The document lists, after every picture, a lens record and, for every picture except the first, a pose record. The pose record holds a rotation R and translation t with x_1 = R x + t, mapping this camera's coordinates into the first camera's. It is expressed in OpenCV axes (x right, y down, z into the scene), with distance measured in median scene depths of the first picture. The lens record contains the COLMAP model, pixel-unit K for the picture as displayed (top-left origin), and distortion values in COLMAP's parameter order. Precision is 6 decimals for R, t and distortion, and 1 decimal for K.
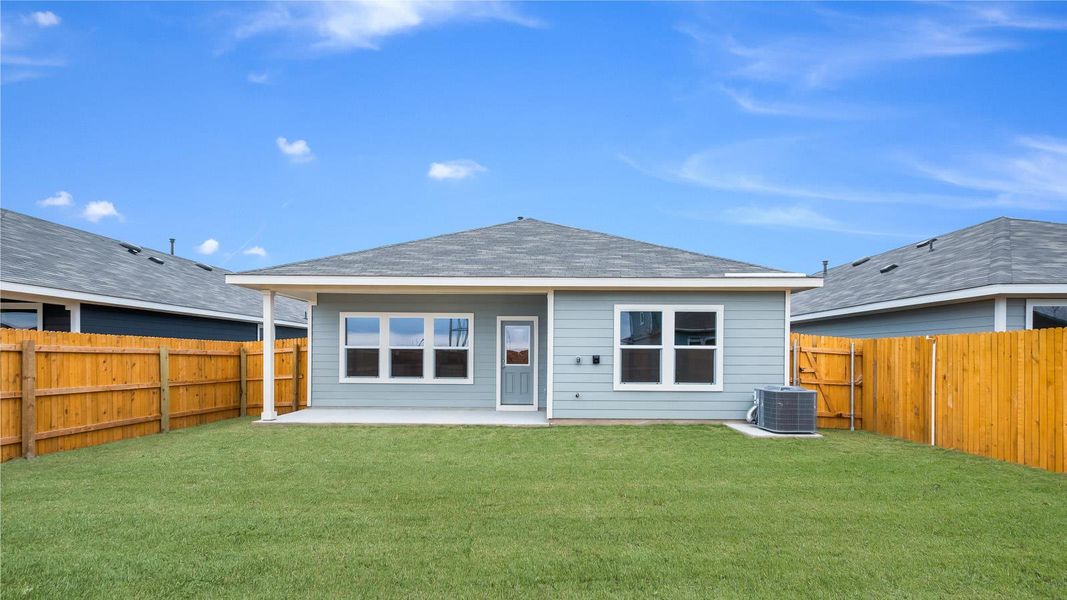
lens RADIAL K [[458.7, 0, 534.0], [0, 458.7, 341.8], [0, 0, 1]] dist [-0.001490, -0.000312]
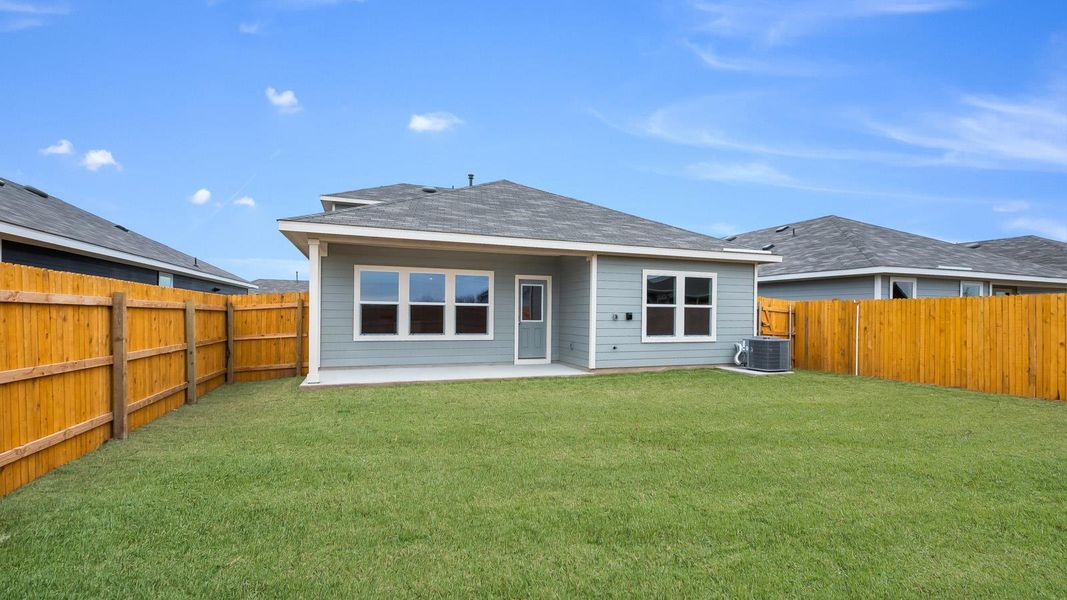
lens RADIAL K [[464.2, 0, 533.5], [0, 464.2, 300.0], [0, 0, 1]] dist [-0.001319, -0.000411]
pose [[0.934793, 0.012834, 0.354961, -0.506327], [-0.015140, 0.999878, 0.003720, -0.002899], [-0.354870, -0.008851, 0.934874, -0.009645]]
